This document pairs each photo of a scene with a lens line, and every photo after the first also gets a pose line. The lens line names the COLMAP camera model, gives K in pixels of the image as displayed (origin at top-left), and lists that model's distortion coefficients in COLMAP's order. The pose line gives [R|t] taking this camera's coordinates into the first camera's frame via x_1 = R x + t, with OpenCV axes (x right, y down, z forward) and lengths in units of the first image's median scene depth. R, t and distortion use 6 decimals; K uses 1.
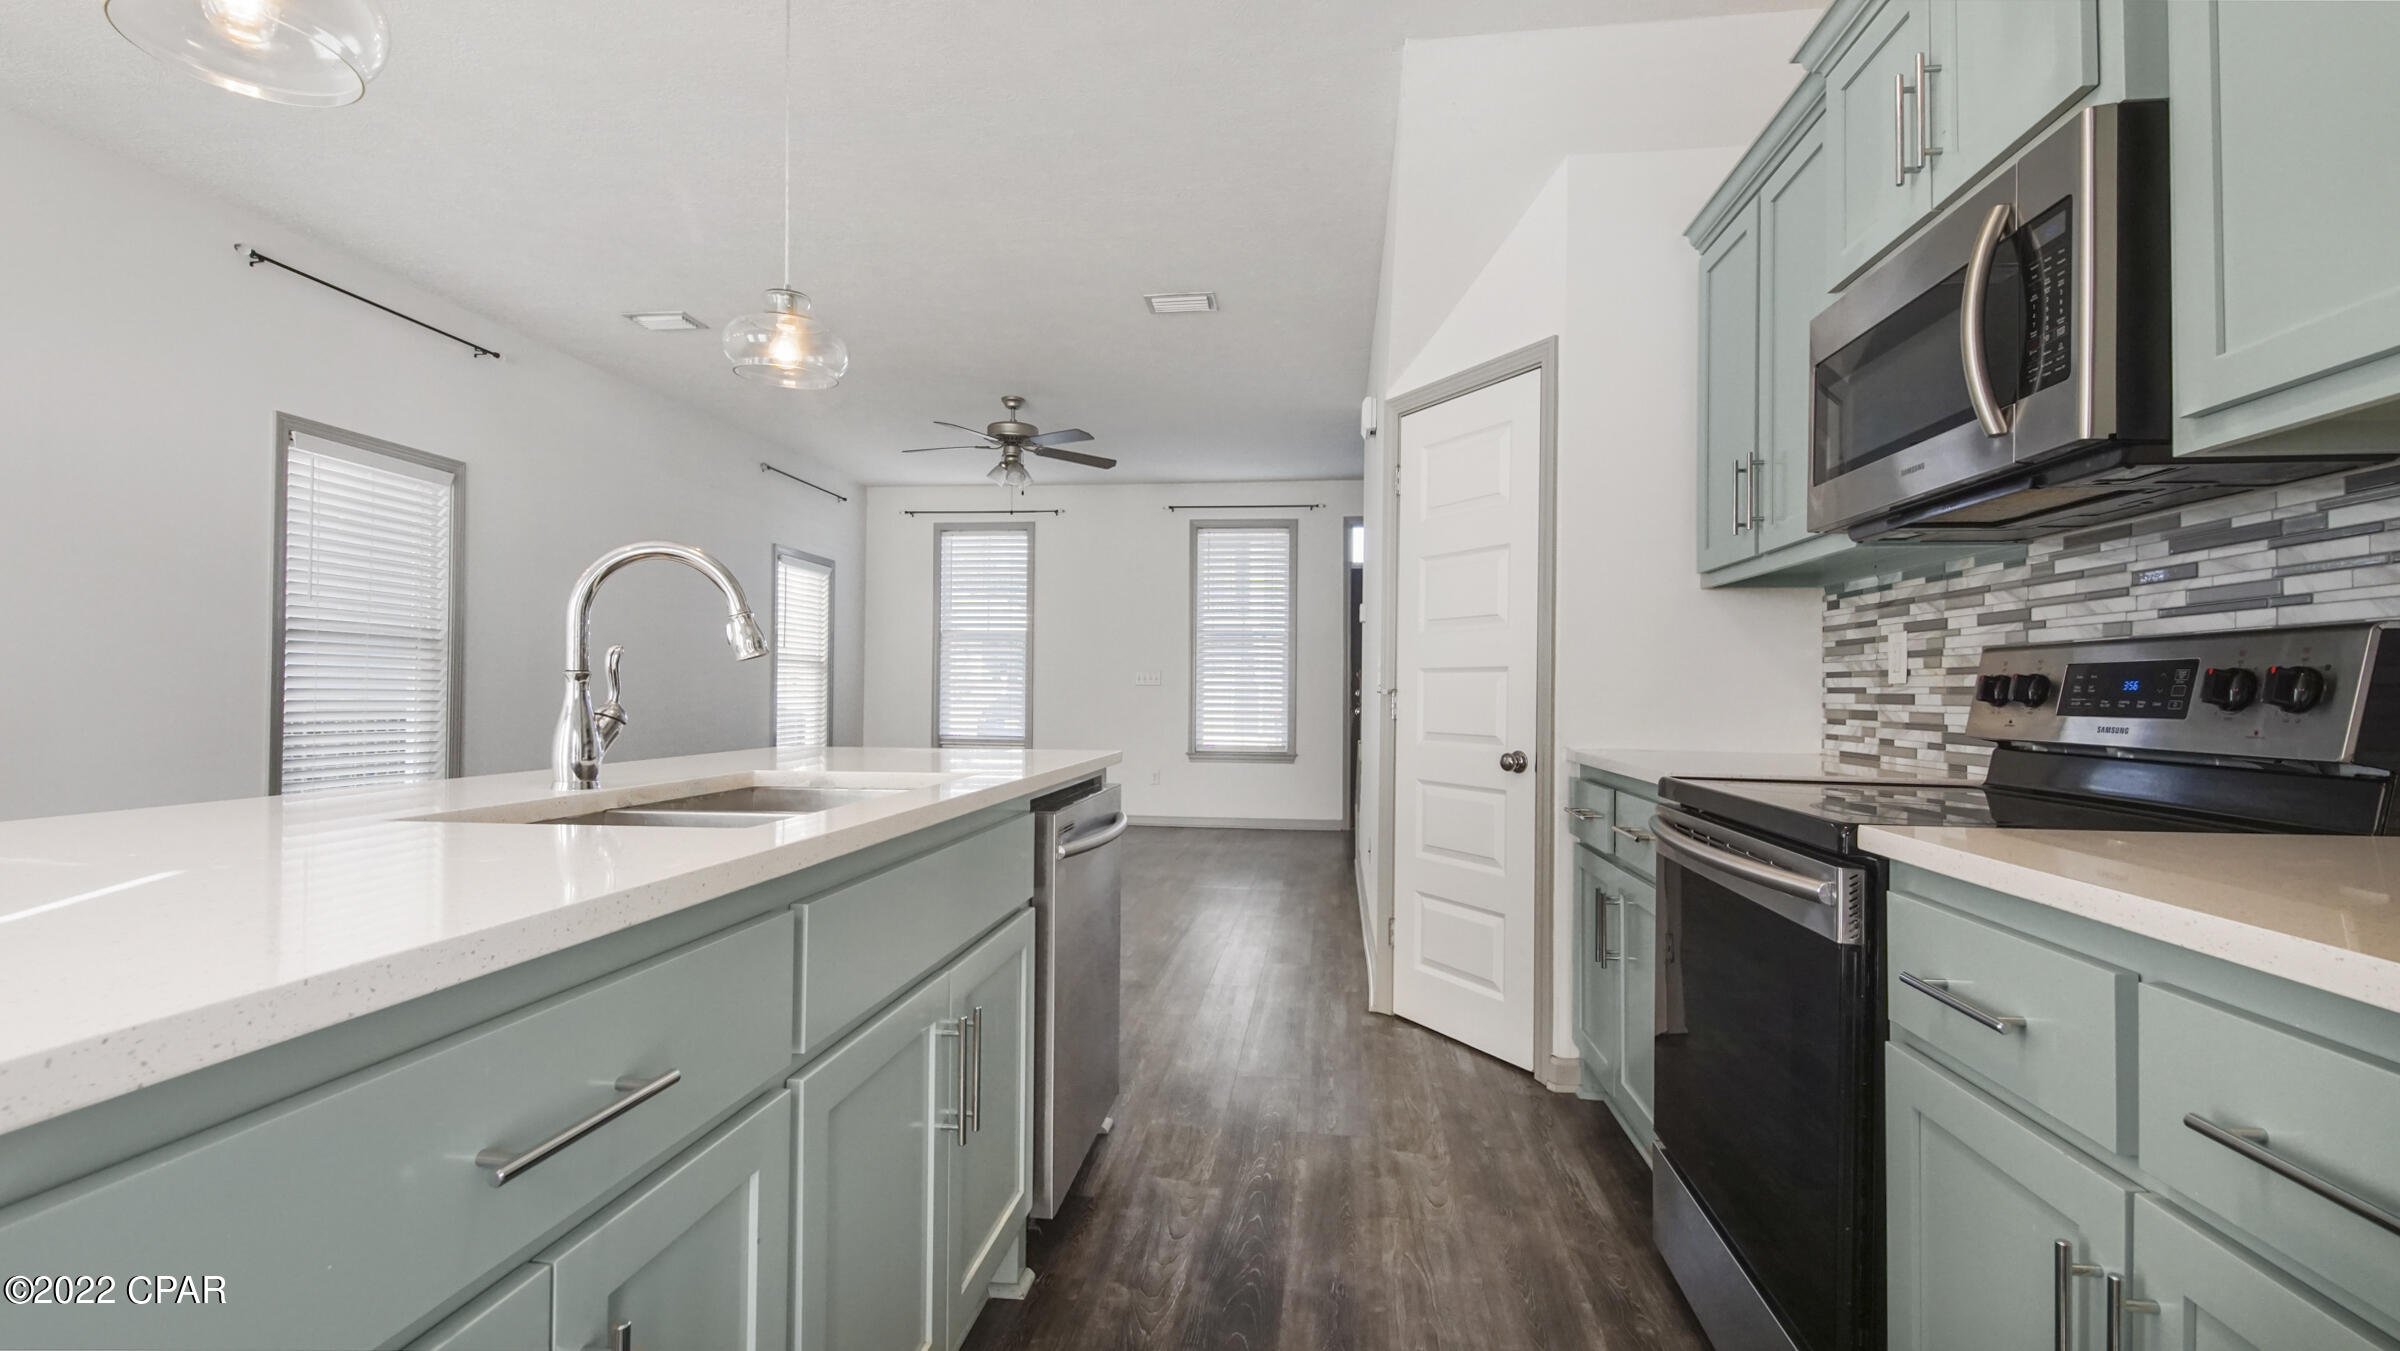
lens RADIAL K [[1047.8, 0, 1196.5], [0, 1047.8, 680.6], [0, 0, 1]] dist [0.042055, -0.025577]
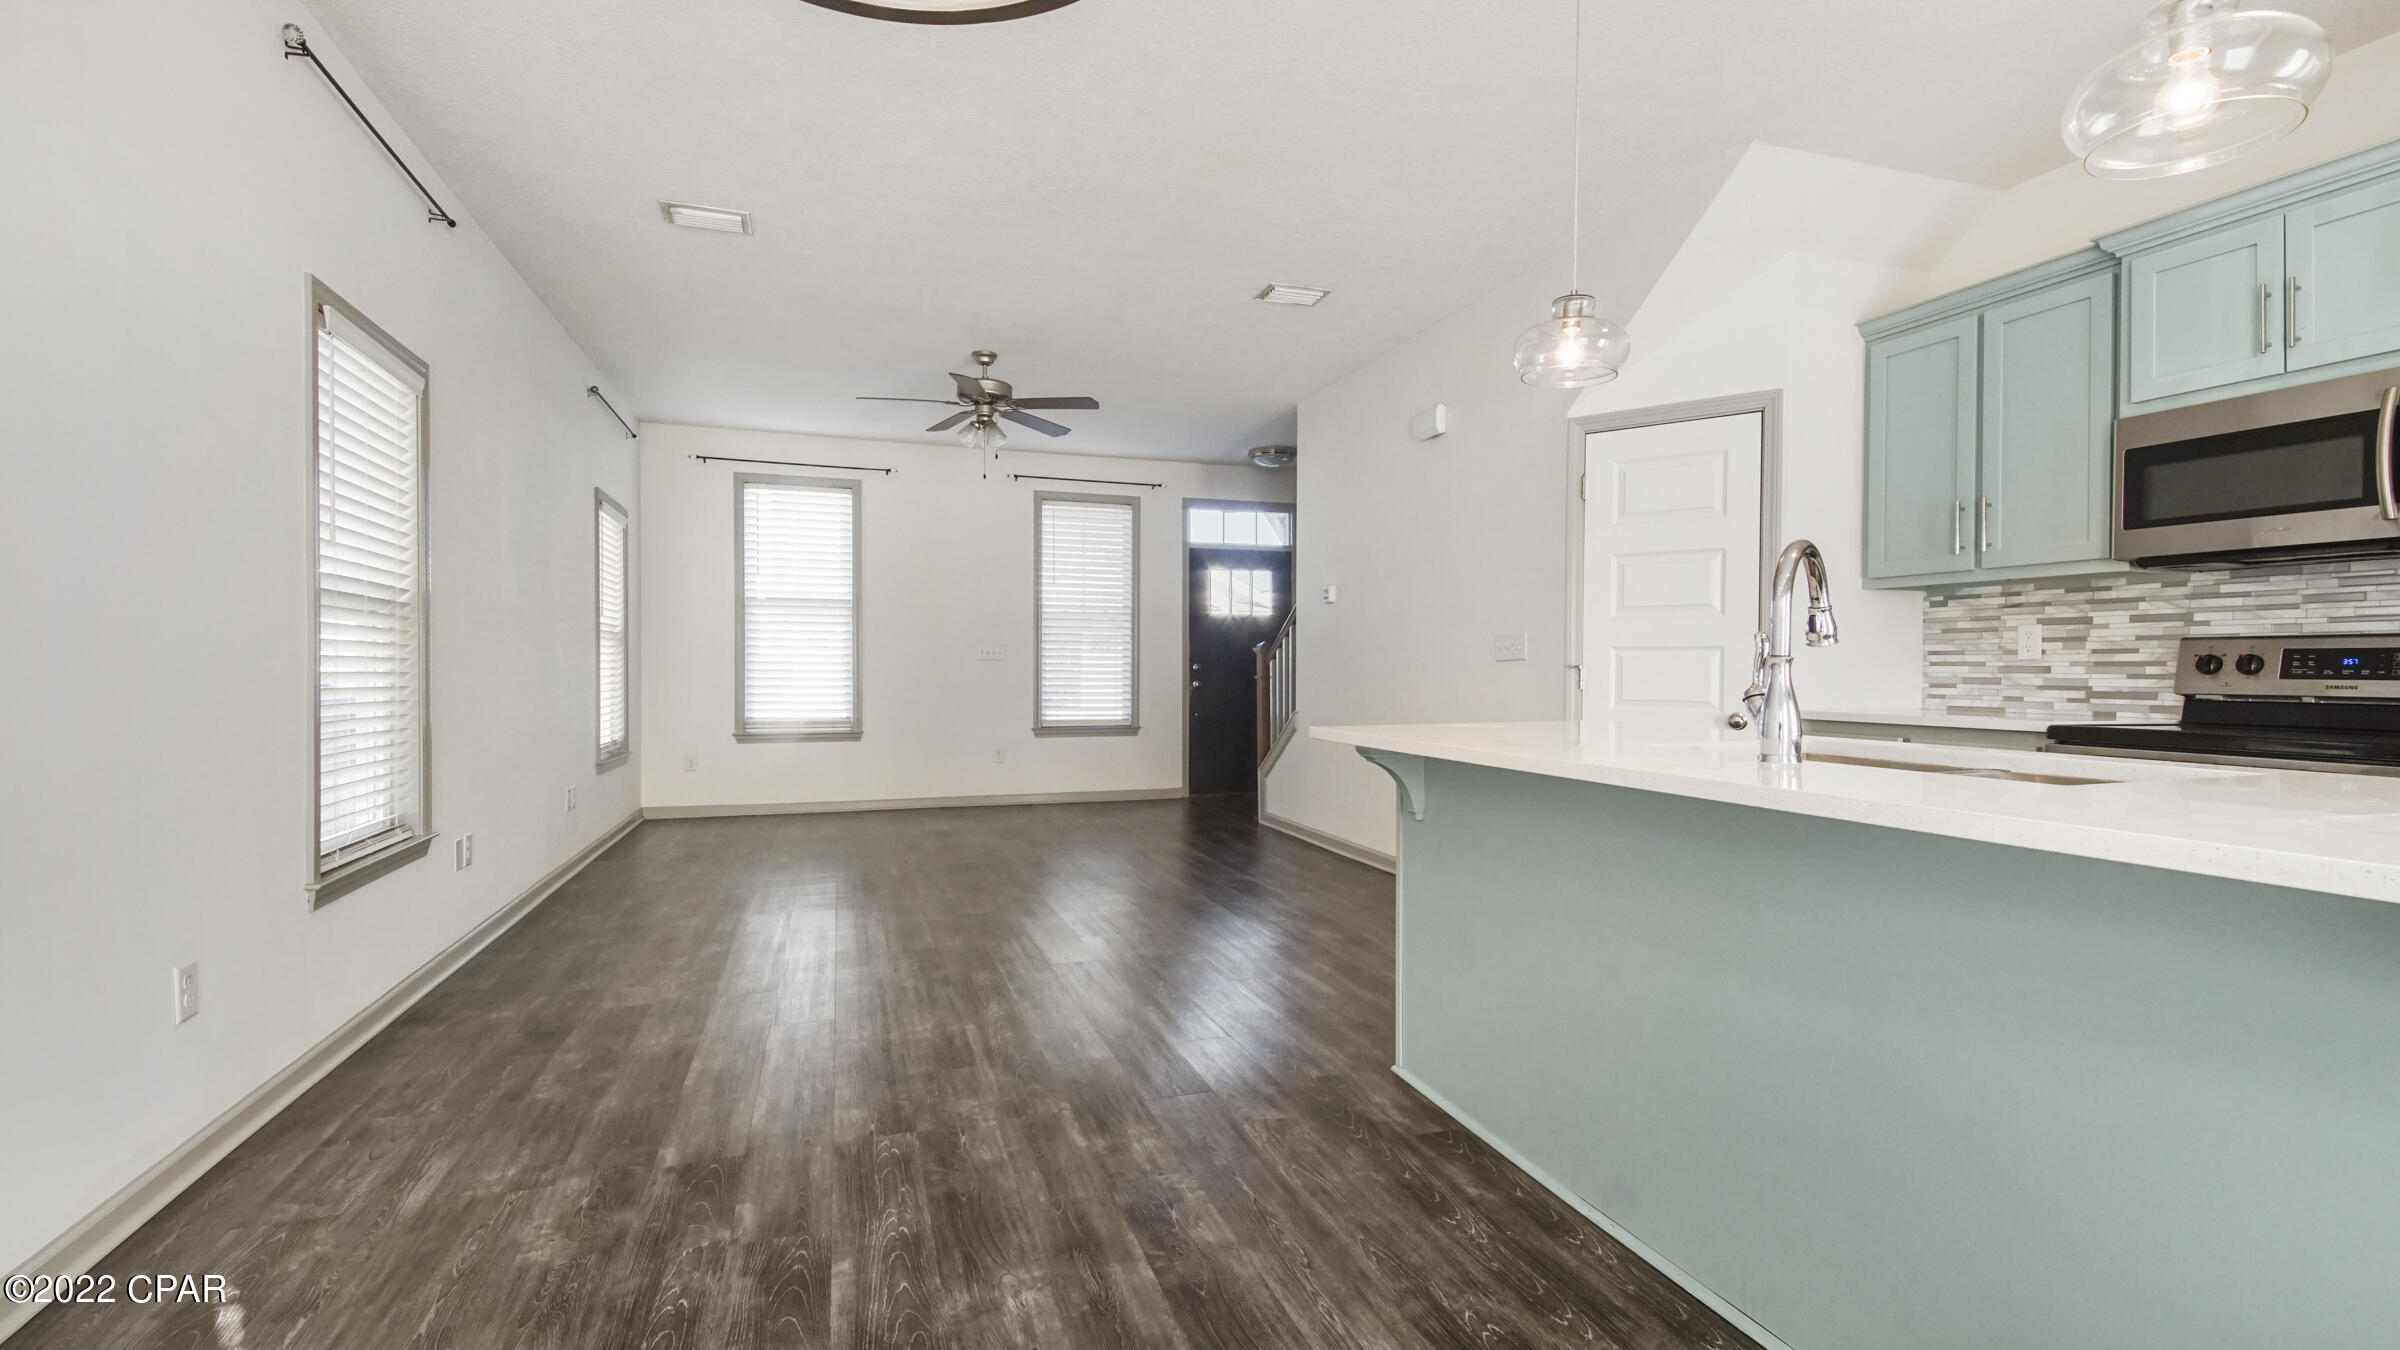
lens RADIAL K [[1047.8, 0, 1196.5], [0, 1047.8, 680.1], [0, 0, 1]] dist [0.042055, -0.025577]
pose [[0.895016, -0.012659, 0.445855, -0.945916], [0.000830, 0.999643, 0.026717, -0.007888], [-0.446034, -0.023542, 0.894707, 0.167254]]
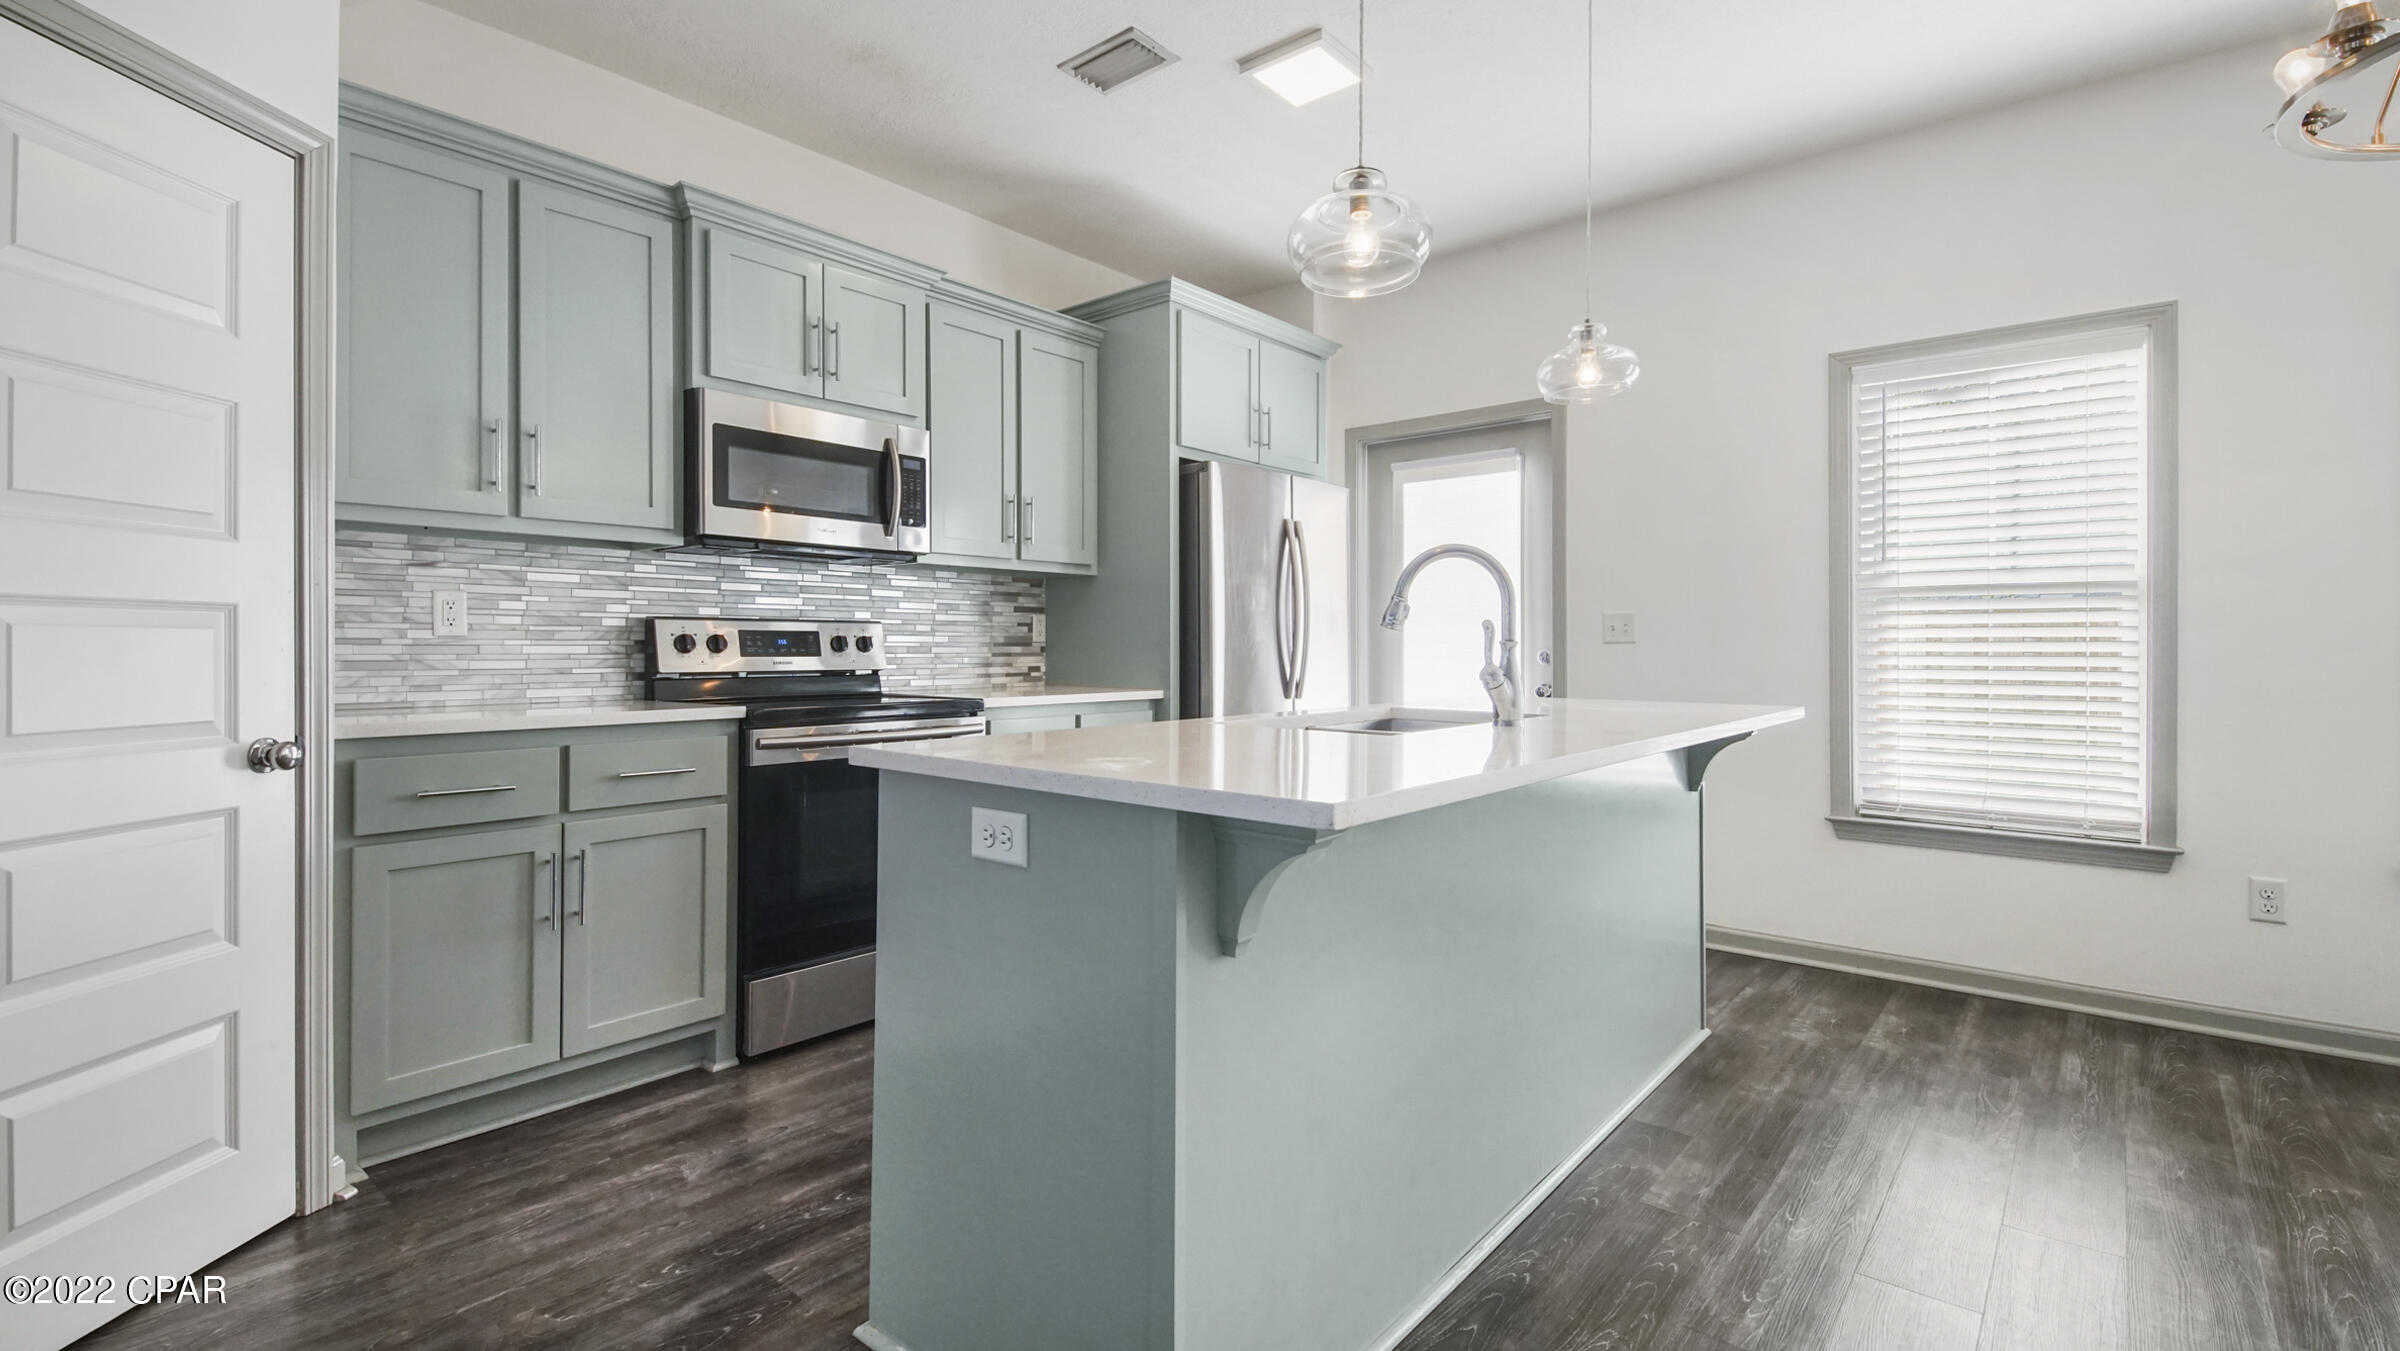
lens RADIAL K [[1062.1, 0, 1200.0], [0, 1062.1, 675.5], [0, 0, 1]] dist [0.014074, 0.000001]
pose [[-0.843199, -0.026298, 0.536957, -0.575002], [-0.016283, 0.999594, 0.023386, 0.005052], [-0.537354, 0.010976, -0.843285, 1.390117]]
